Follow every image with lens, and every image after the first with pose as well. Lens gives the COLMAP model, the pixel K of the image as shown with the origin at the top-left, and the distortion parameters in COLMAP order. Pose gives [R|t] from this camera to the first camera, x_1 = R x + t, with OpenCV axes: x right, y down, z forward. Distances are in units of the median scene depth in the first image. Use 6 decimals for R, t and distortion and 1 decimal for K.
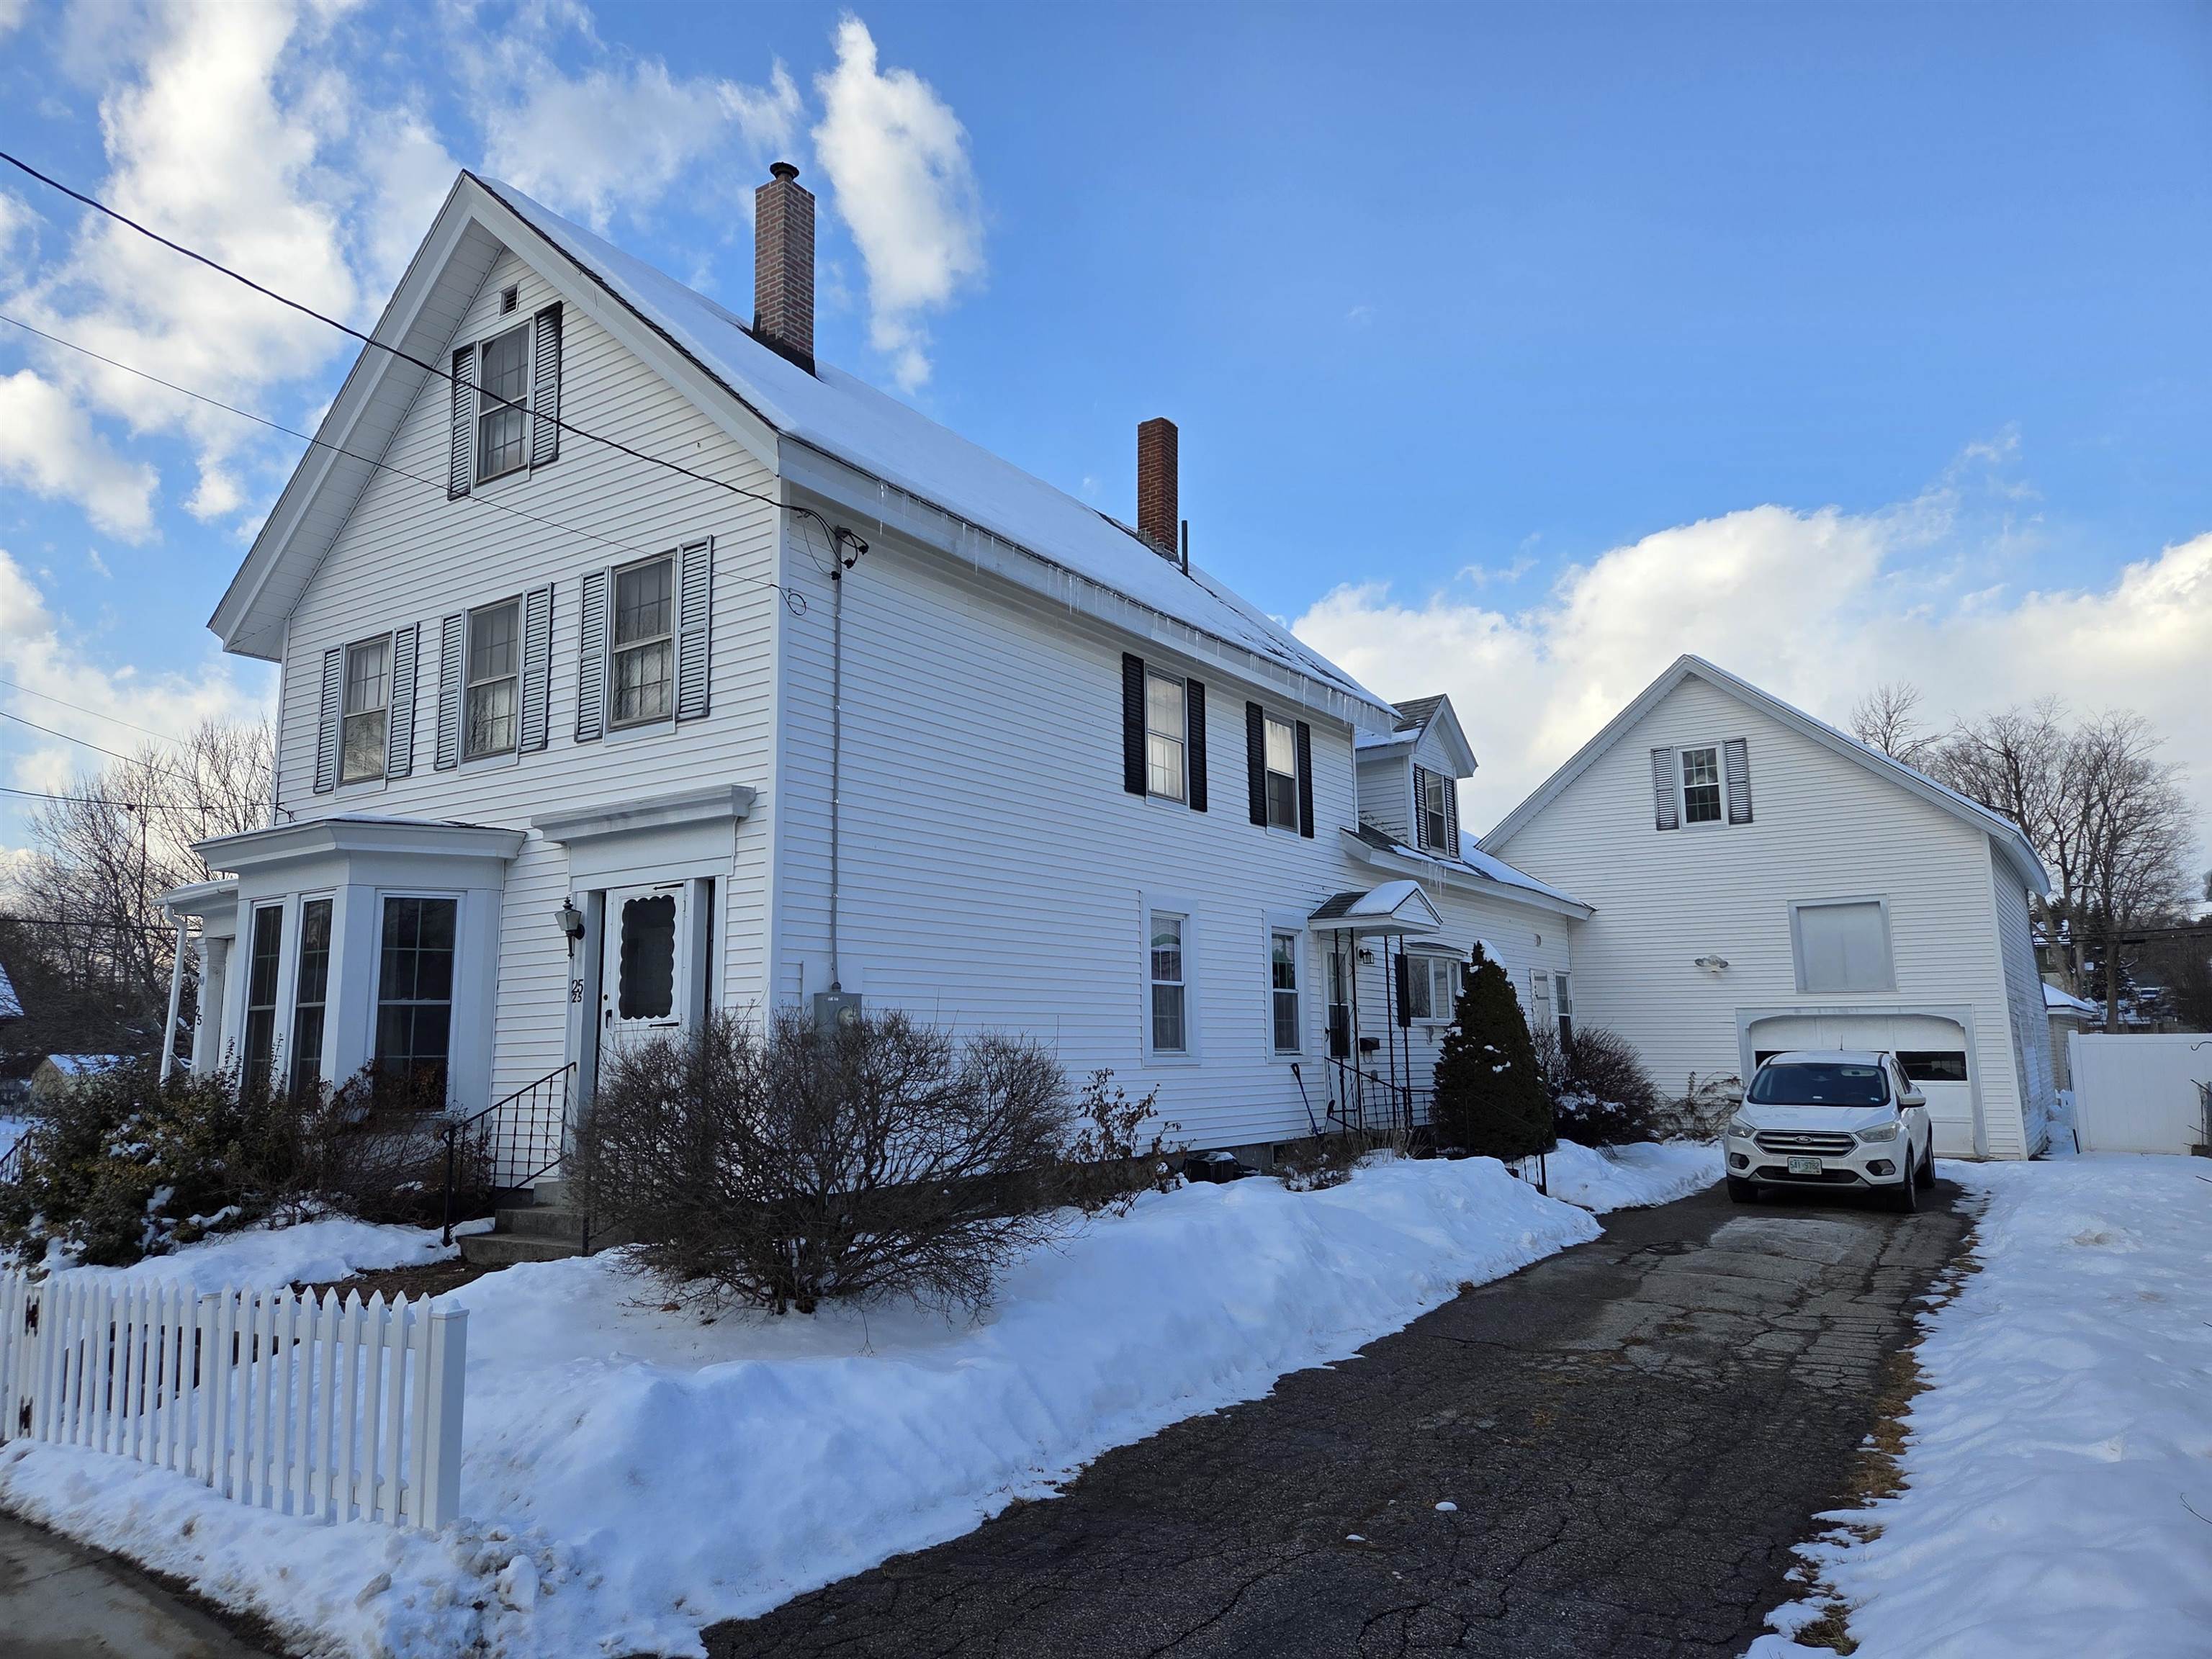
lens RADIAL K [[1451.1, 0, 1119.3], [0, 1451.1, 847.2], [0, 0, 1]] dist [0.091817, -0.081354]
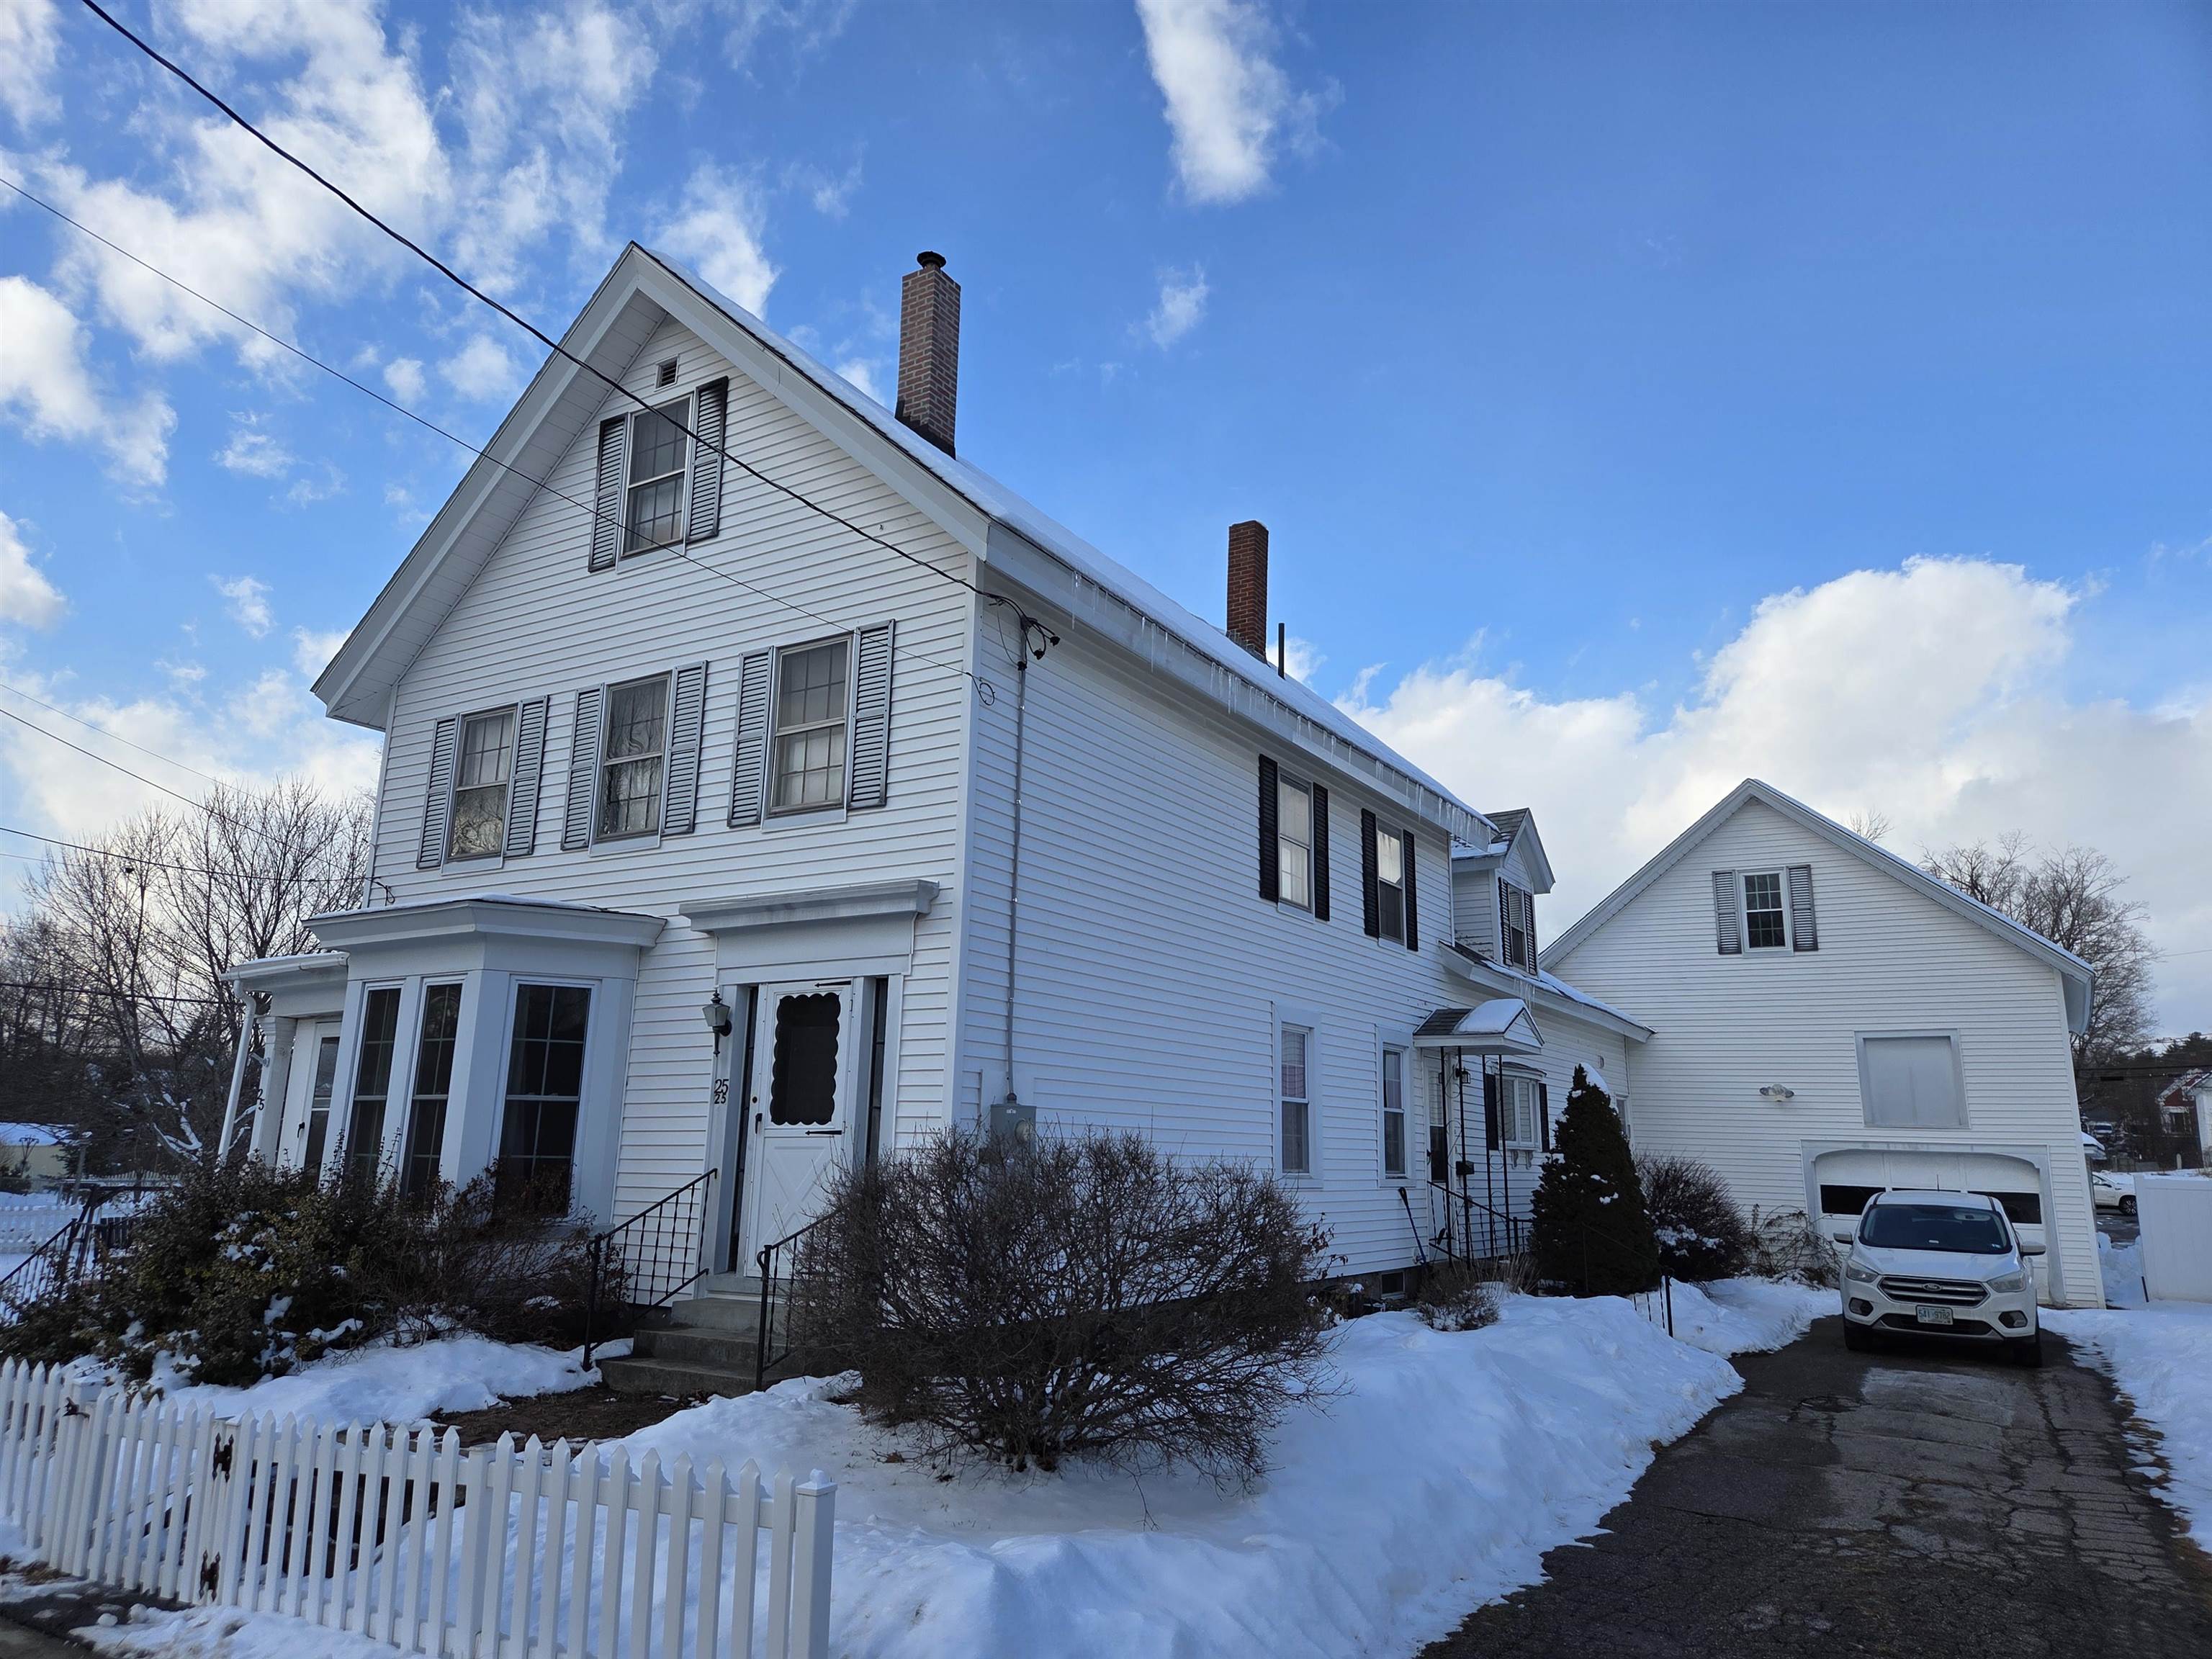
lens RADIAL K [[1451.1, 0, 1119.3], [0, 1451.1, 847.2], [0, 0, 1]] dist [0.091817, -0.081354]
pose [[0.998721, 0.040015, 0.030919, -0.134332], [-0.037910, 0.997106, -0.065901, -0.005210], [-0.033466, 0.064645, 0.997347, 0.042700]]
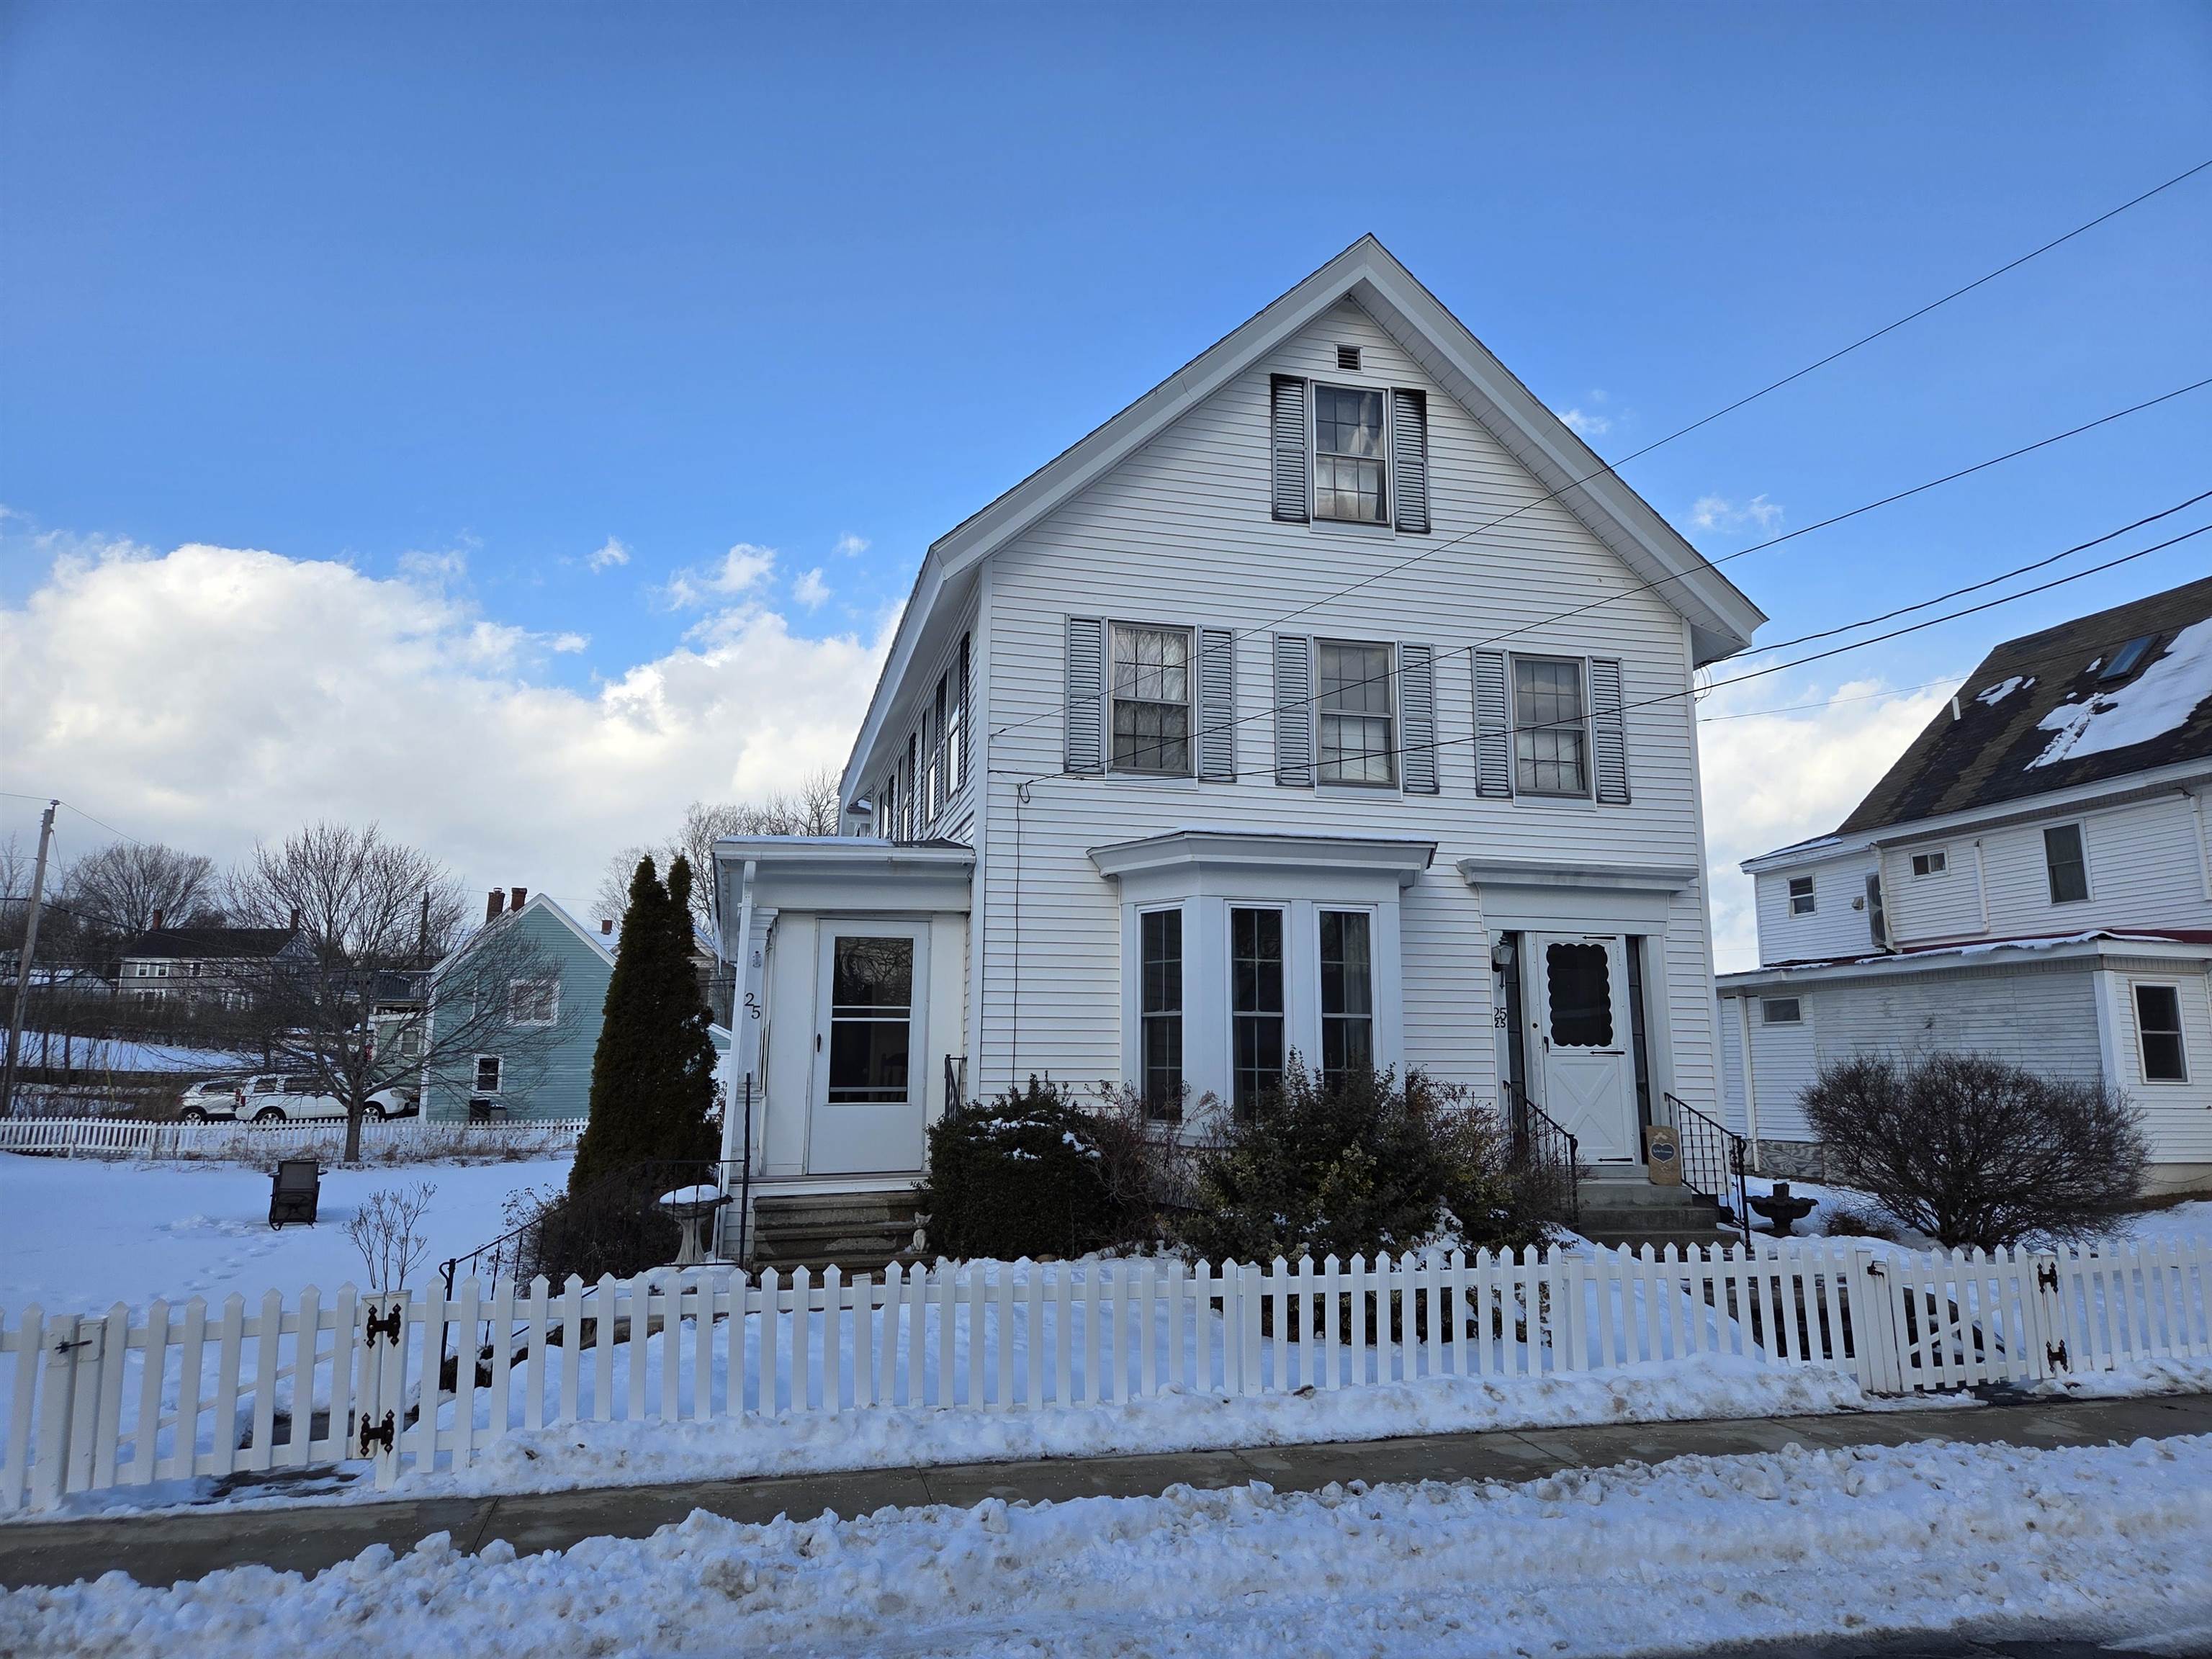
lens RADIAL K [[1438.9, 0, 1106.0], [0, 1438.9, 829.5], [0, 0, 1]] dist [0.074560, -0.057351]
pose [[0.671009, 0.142682, 0.727591, -1.263494], [-0.119163, 0.989306, -0.084109, 0.075685], [-0.731811, -0.030264, 0.680836, 0.415851]]
